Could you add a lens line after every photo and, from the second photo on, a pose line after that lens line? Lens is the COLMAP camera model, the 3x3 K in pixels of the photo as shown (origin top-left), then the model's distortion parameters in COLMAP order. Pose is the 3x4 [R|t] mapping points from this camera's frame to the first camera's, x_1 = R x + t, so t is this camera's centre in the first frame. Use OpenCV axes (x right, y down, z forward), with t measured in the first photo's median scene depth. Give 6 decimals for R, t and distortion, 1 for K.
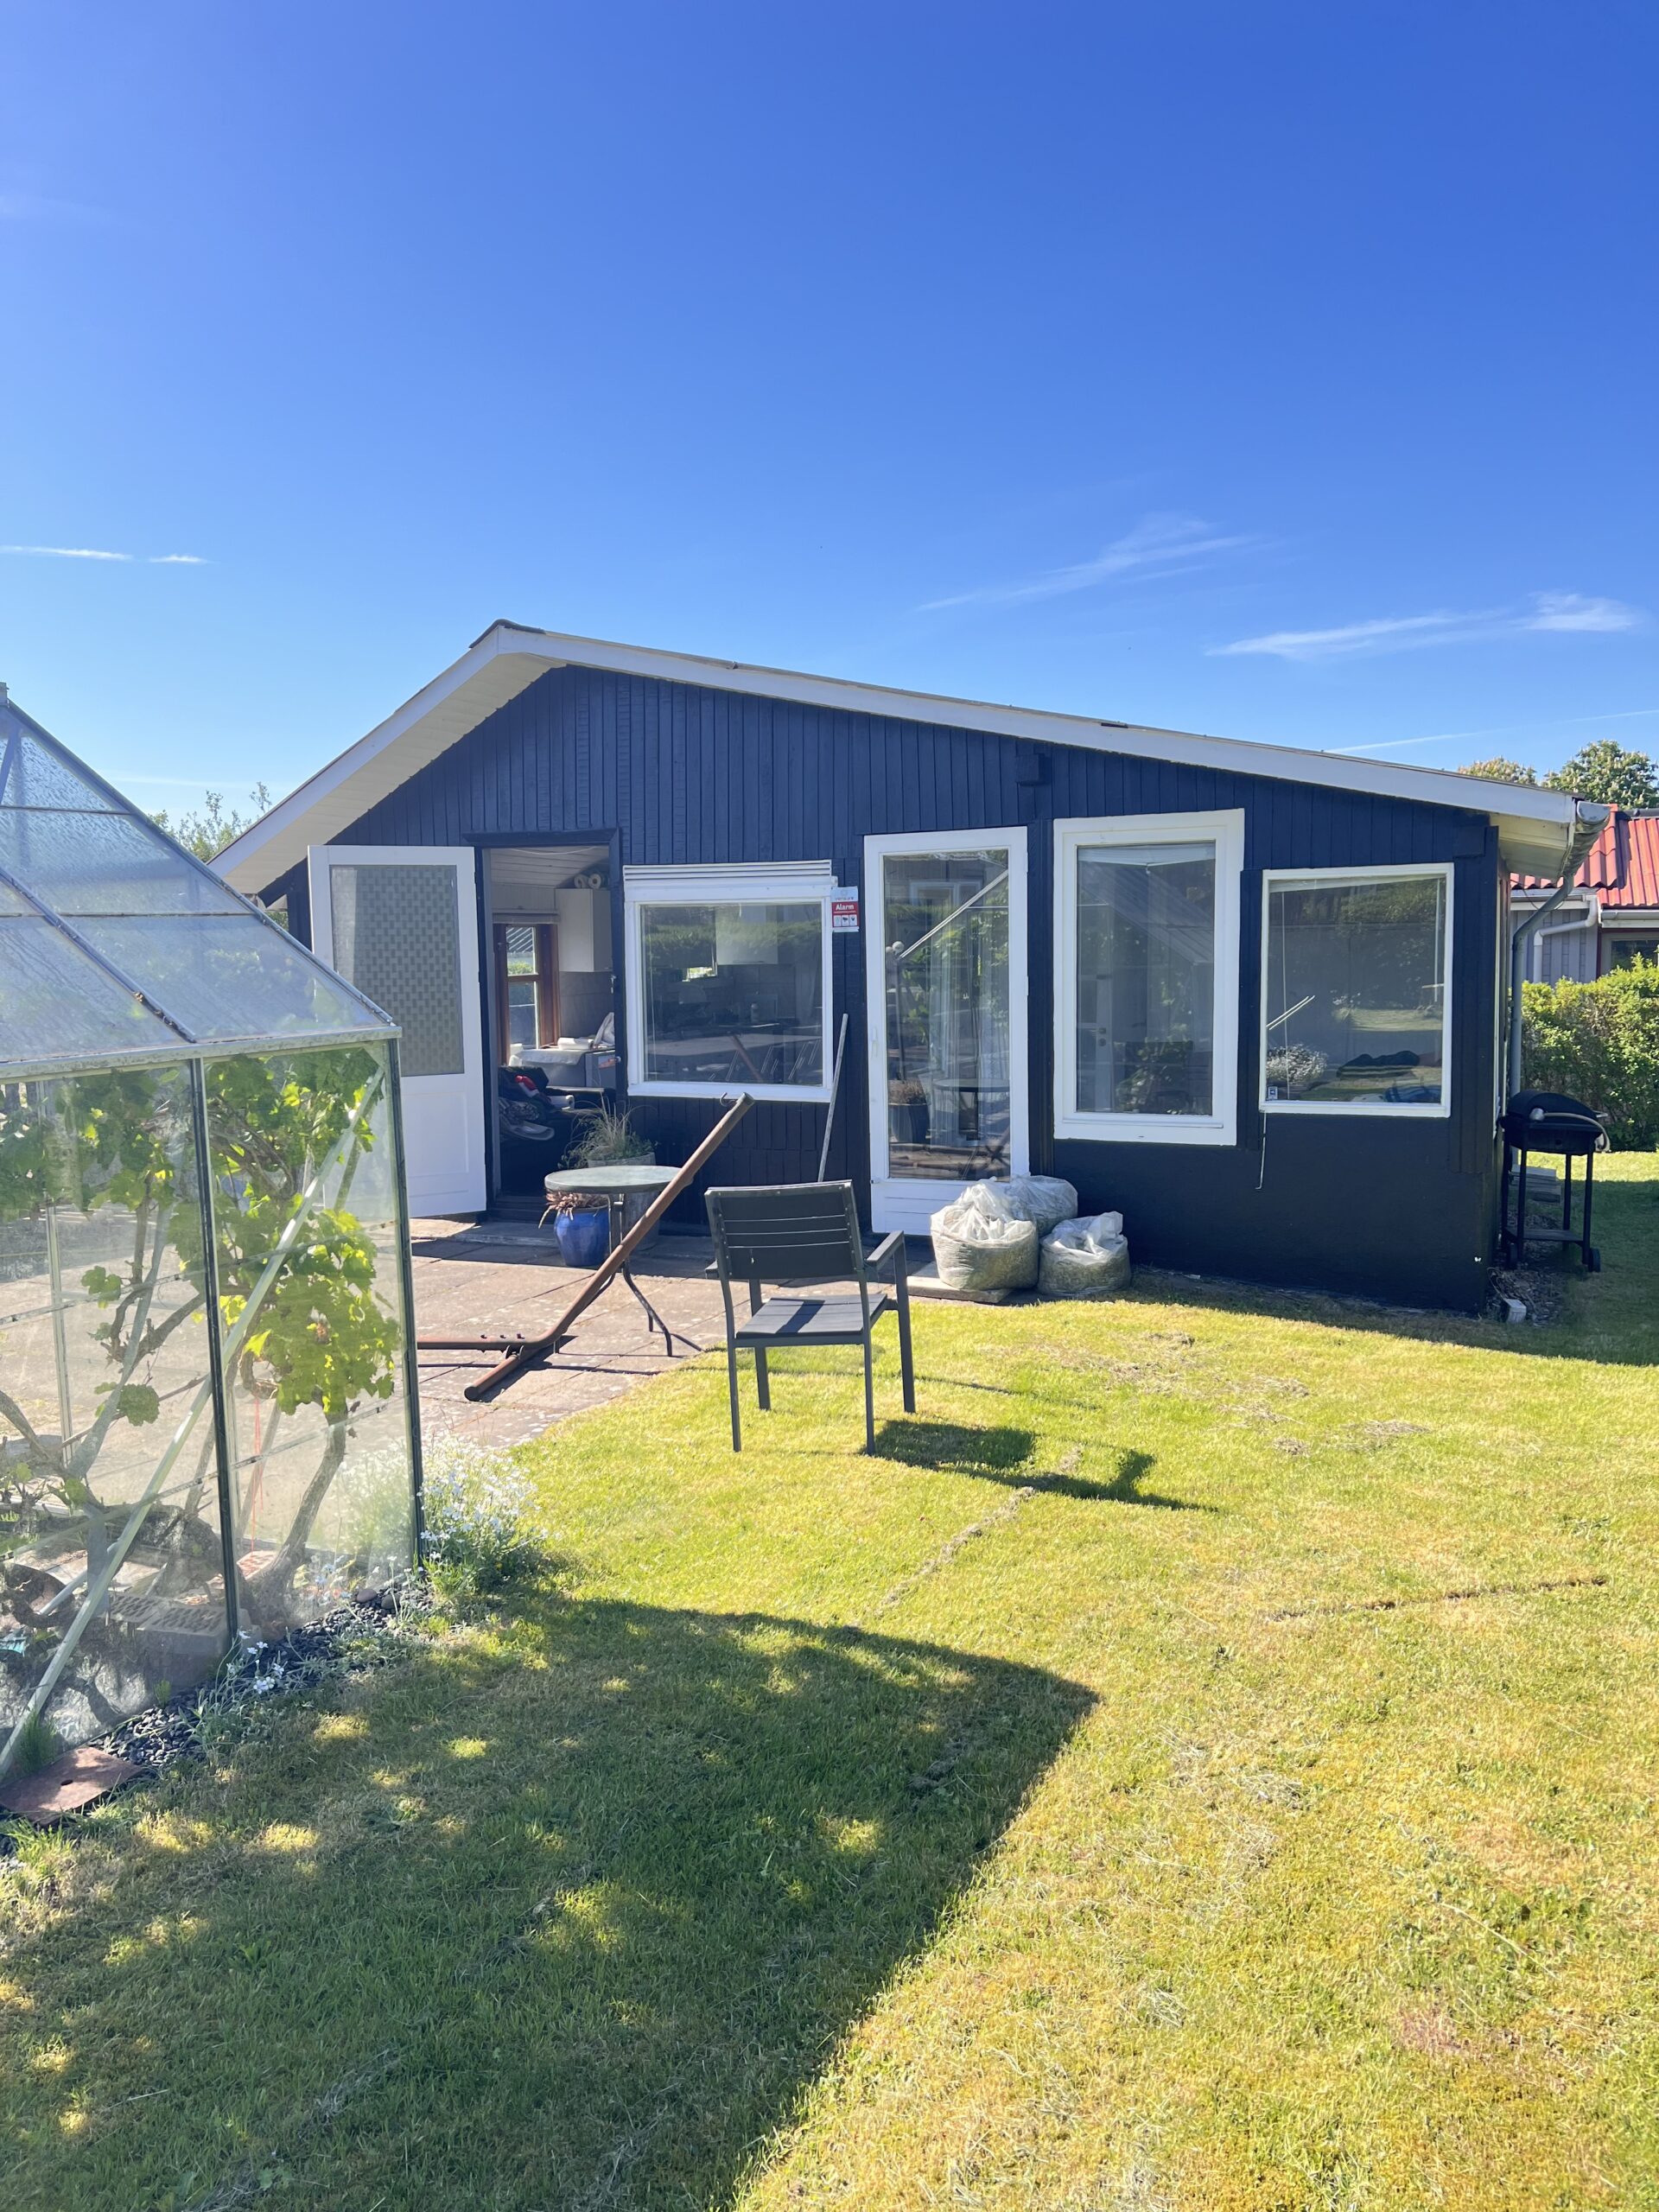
lens RADIAL K [[1681.0, 0, 831.0], [0, 1681.0, 1110.4], [0, 0, 1]] dist [0.018842, -0.008613]
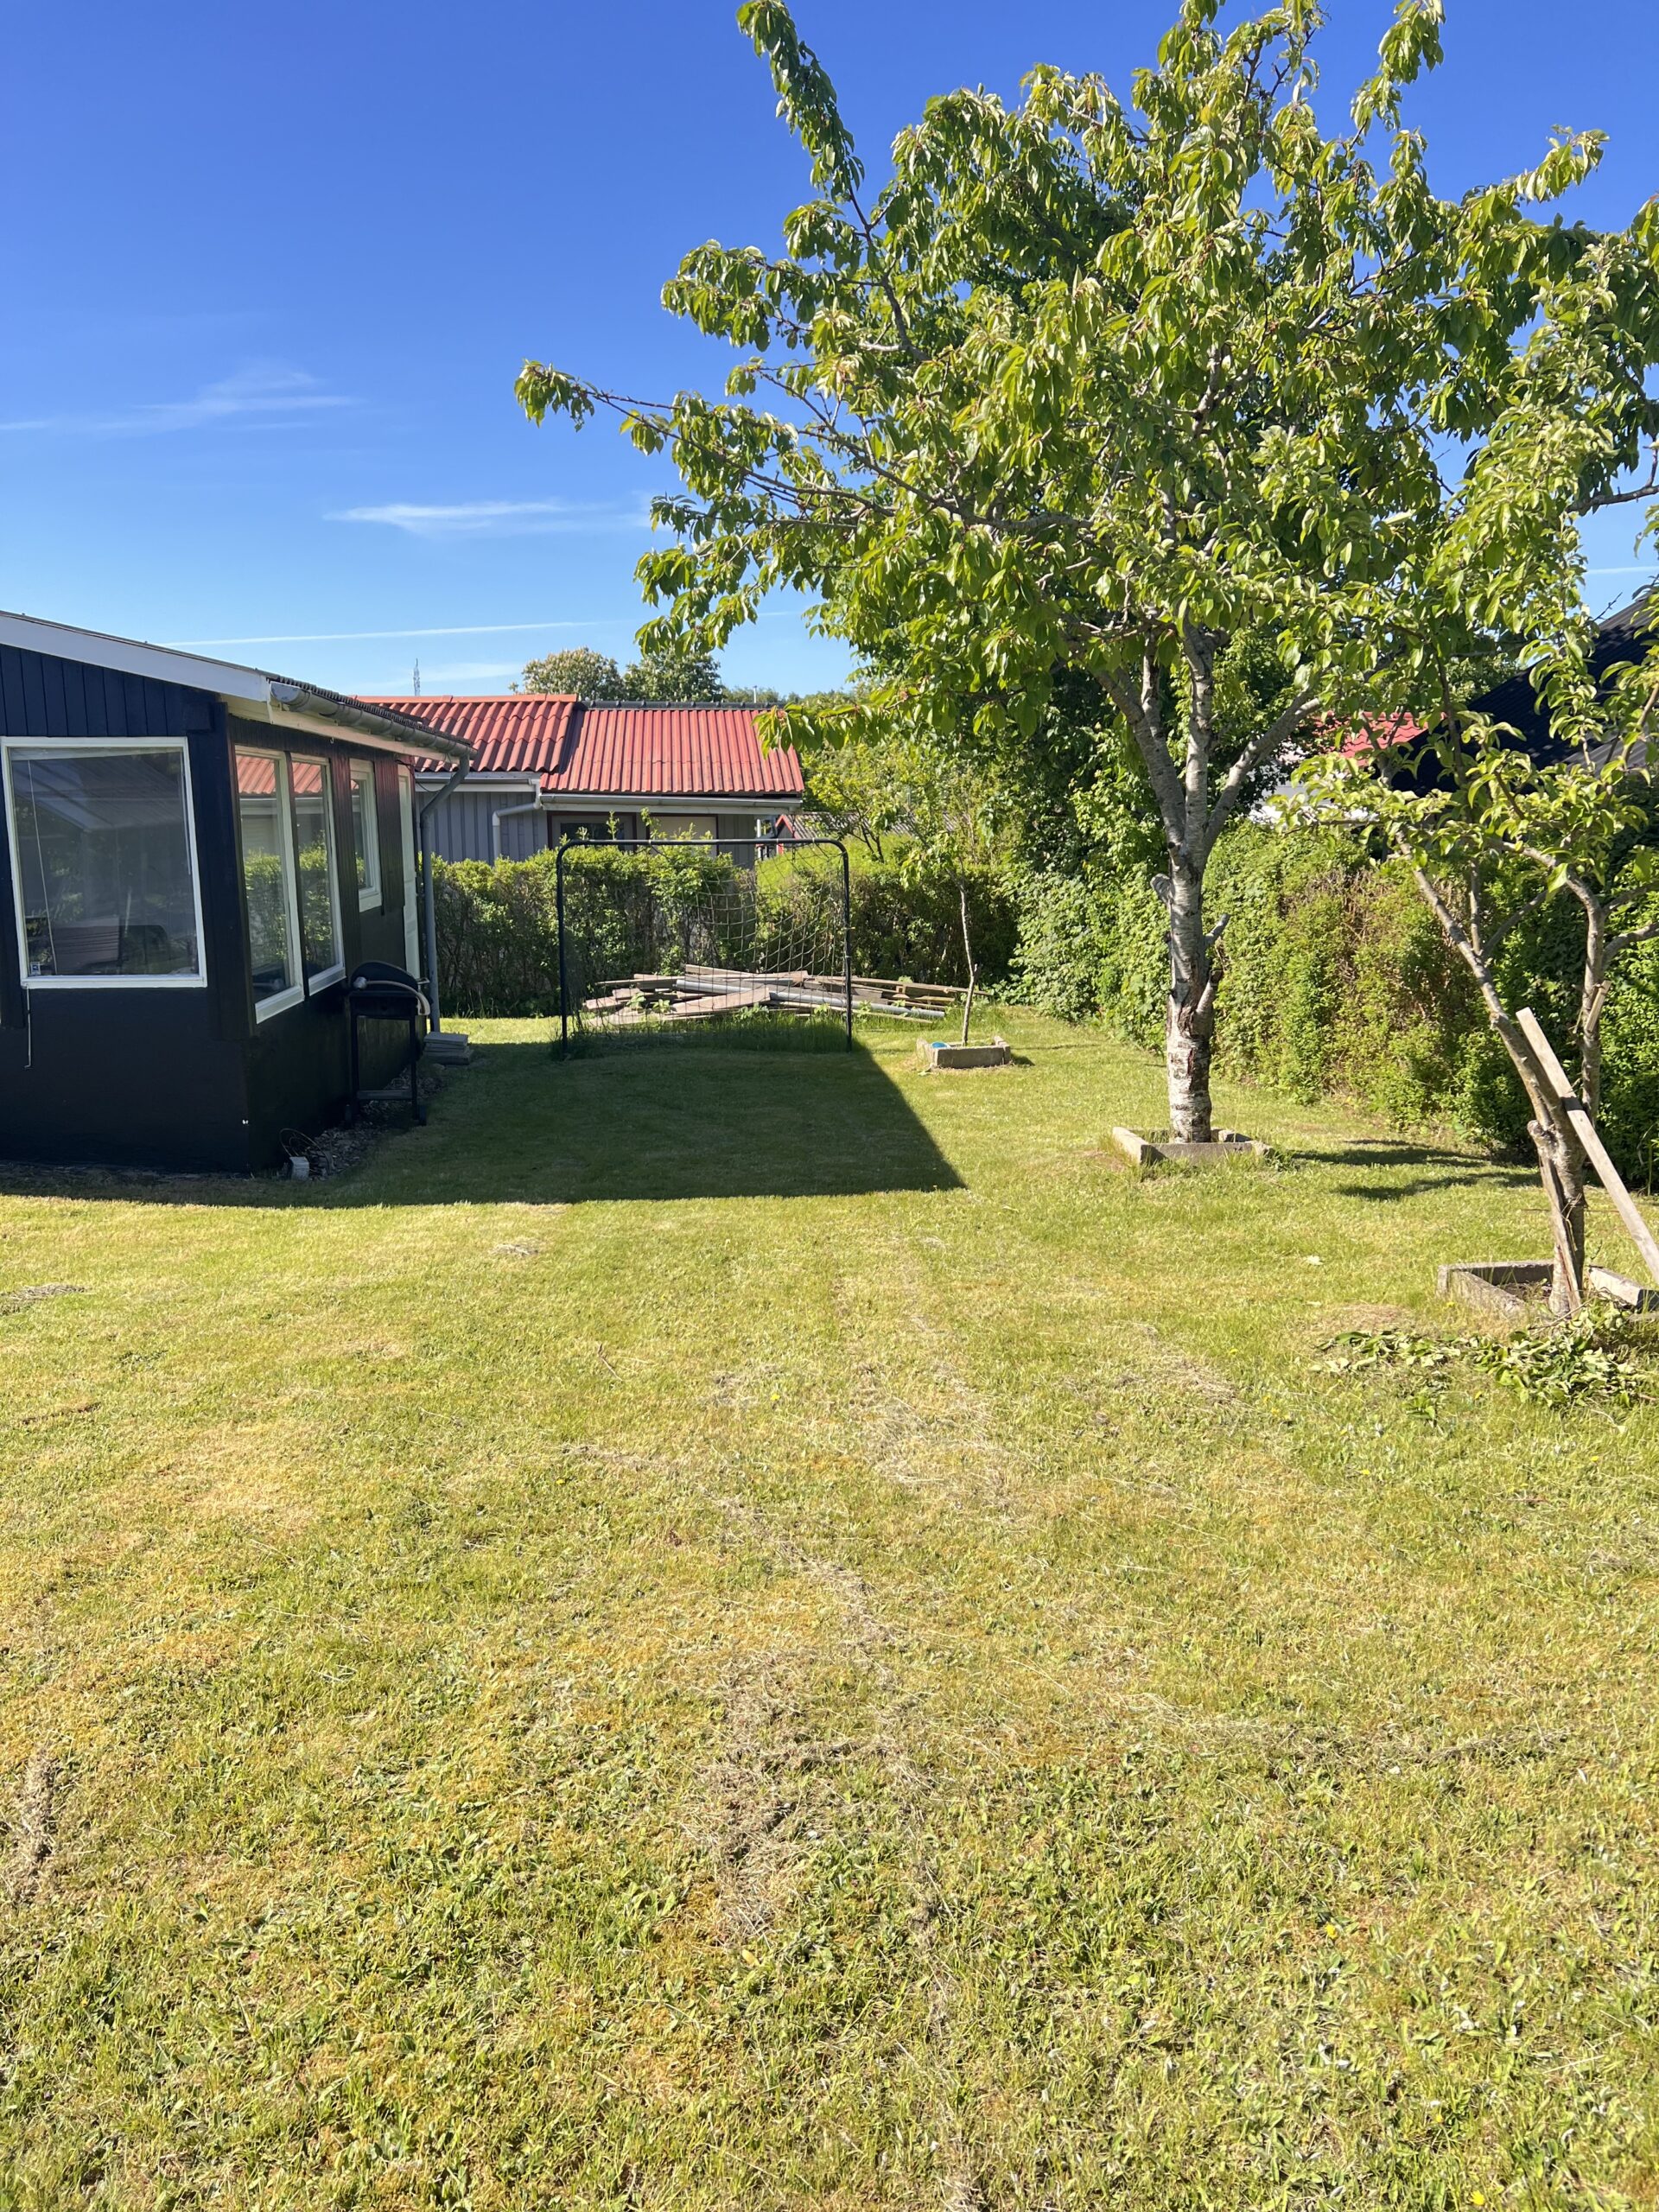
lens RADIAL K [[1681.0, 0, 832.4], [0, 1681.0, 1106.1], [0, 0, 1]] dist [0.018842, -0.008613]
pose [[0.878248, -0.064170, 0.473880, 0.123107], [0.031936, 0.996614, 0.075768, 0.006302], [-0.477138, -0.051409, 0.877324, -0.054619]]
